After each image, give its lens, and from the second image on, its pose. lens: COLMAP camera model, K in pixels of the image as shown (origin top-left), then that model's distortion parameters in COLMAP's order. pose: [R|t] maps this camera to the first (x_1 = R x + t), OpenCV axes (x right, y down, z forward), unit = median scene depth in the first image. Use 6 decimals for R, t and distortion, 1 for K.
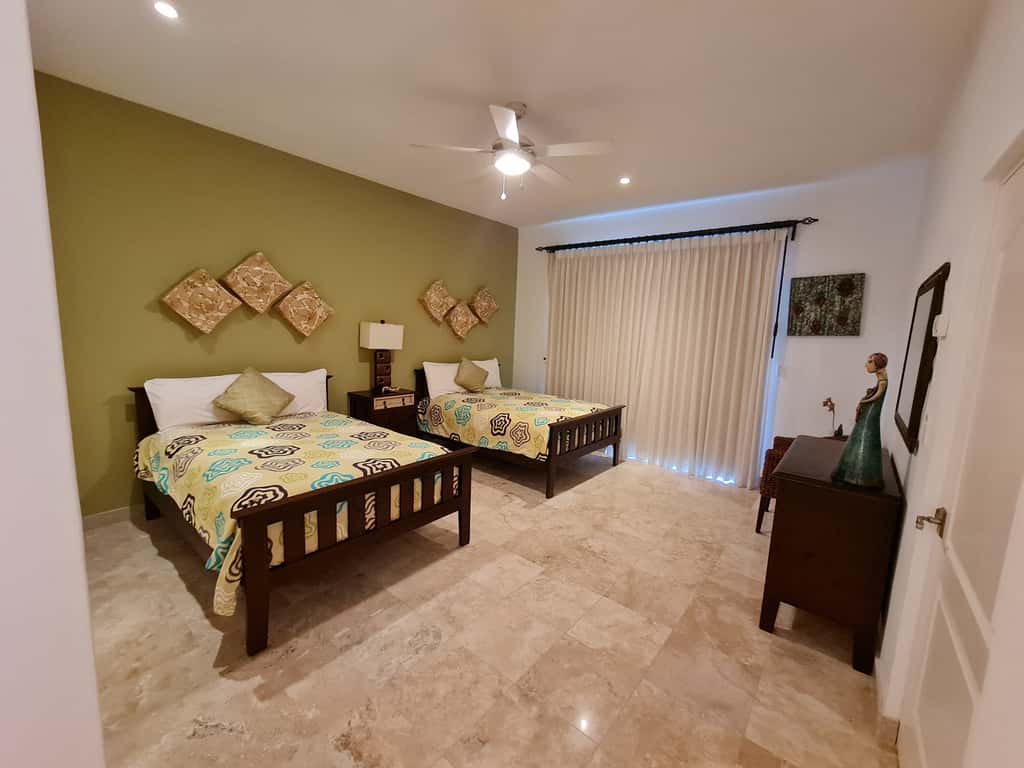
lens RADIAL K [[422.4, 0, 514.6], [0, 422.4, 385.4], [0, 0, 1]] dist [-0.000186, 0.000039]
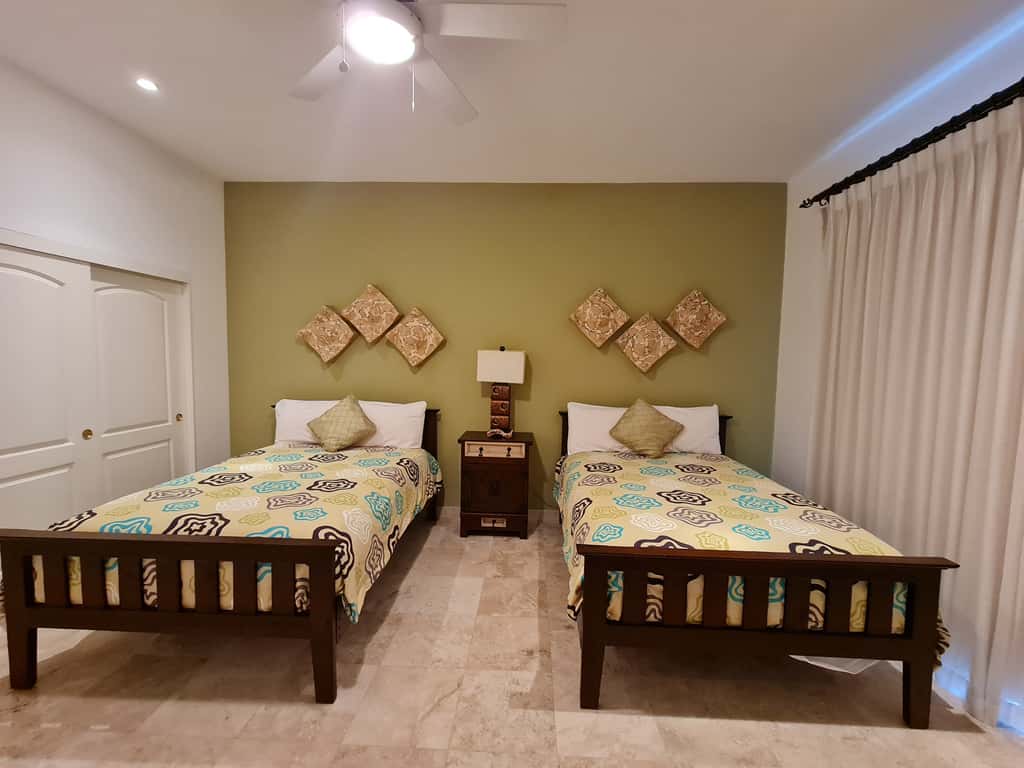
lens RADIAL K [[422.4, 0, 514.6], [0, 422.4, 385.4], [0, 0, 1]] dist [-0.000186, 0.000039]
pose [[0.601040, 0.027319, -0.798752, 0.358684], [-0.103140, 0.993710, -0.043624, -0.049926], [0.792536, 0.108603, 0.600077, 0.563679]]
